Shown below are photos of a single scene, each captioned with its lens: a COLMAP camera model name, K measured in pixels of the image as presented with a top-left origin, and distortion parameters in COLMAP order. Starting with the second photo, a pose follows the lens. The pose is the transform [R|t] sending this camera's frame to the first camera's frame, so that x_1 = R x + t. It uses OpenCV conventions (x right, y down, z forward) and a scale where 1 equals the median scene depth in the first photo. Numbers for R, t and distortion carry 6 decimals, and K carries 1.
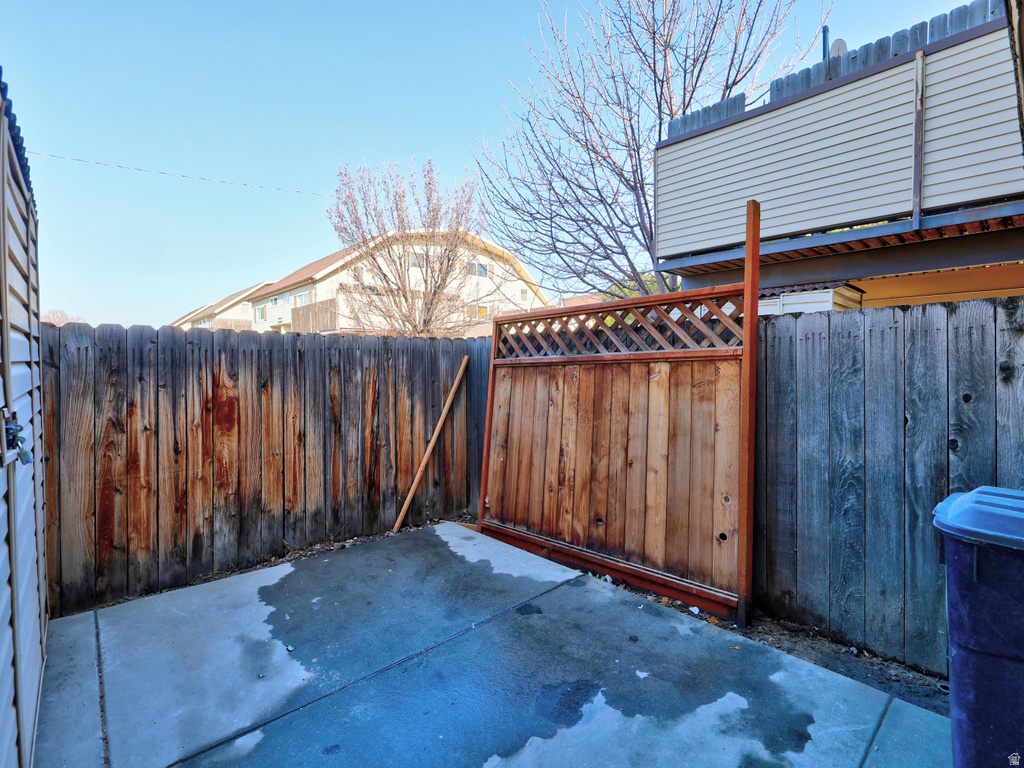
lens RADIAL K [[488.9, 0, 518.2], [0, 488.9, 378.4], [0, 0, 1]] dist [-0.004379, 0.001004]
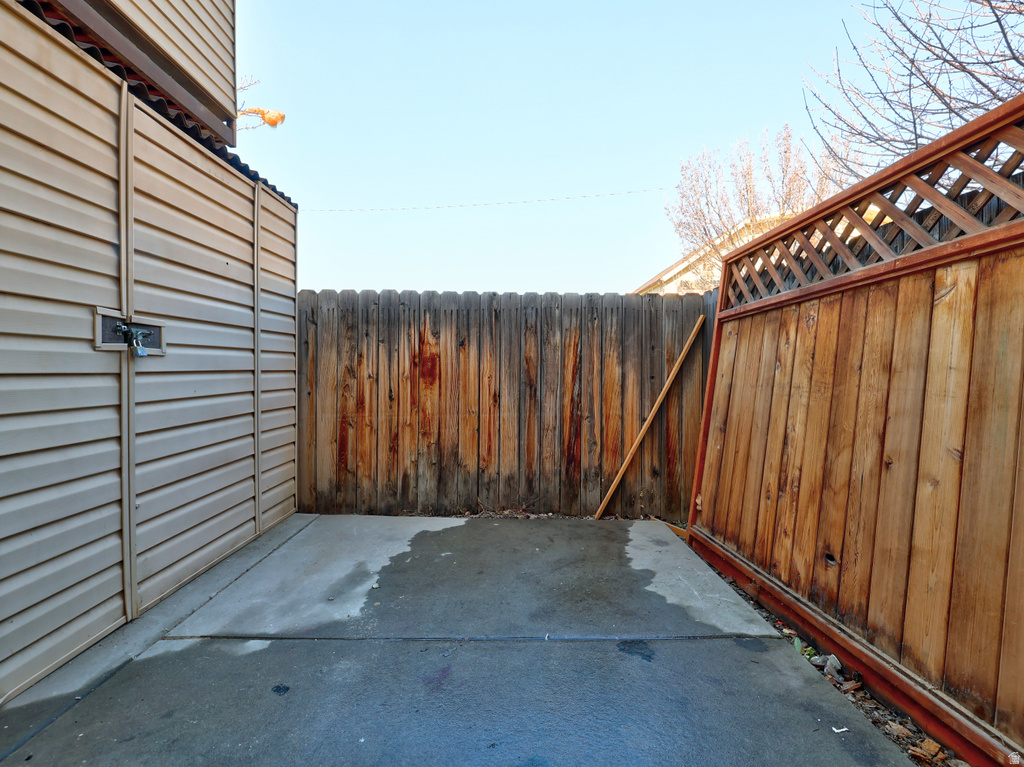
lens RADIAL K [[488.9, 0, 511.9], [0, 488.9, 378.1], [0, 0, 1]] dist [-0.004379, 0.001004]
pose [[0.739702, 0.019333, -0.672657, 0.284793], [-0.030078, 0.999538, -0.004348, 0.096473], [0.672262, 0.023448, 0.739942, 0.328201]]
